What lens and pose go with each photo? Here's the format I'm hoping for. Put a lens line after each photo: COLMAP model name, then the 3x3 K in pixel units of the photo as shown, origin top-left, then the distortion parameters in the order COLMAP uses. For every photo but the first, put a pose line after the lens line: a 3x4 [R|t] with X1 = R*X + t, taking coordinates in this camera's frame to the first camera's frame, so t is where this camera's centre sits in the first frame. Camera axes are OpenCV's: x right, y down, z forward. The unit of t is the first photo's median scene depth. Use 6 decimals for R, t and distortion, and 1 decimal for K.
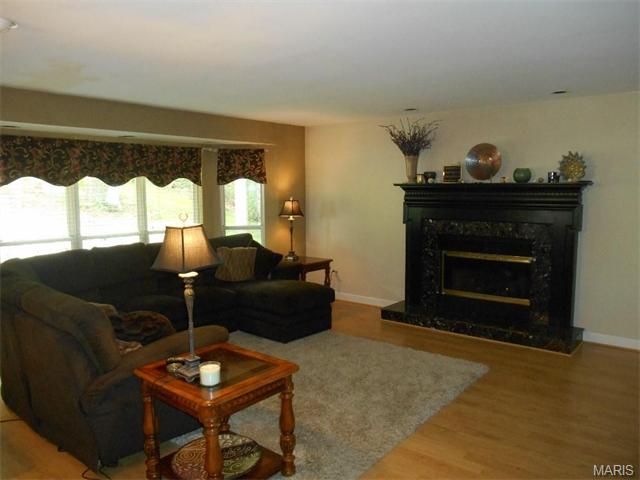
lens RADIAL K [[501.4, 0, 321.7], [0, 501.4, 240.0], [0, 0, 1]] dist [0.000156, 0.000085]
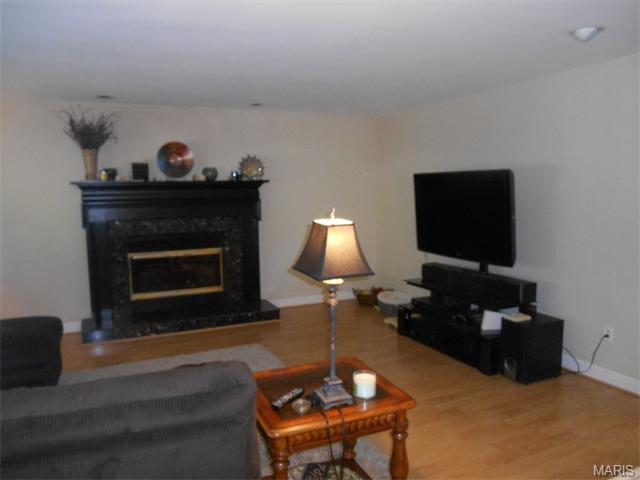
lens RADIAL K [[501.4, 0, 321.7], [0, 501.4, 240.0], [0, 0, 1]] dist [0.000156, 0.000085]
pose [[0.465183, -0.101363, 0.879392, -0.450604], [0.102671, 0.992896, 0.060135, -0.025816], [-0.879240, 0.062314, 0.472285, 0.268473]]
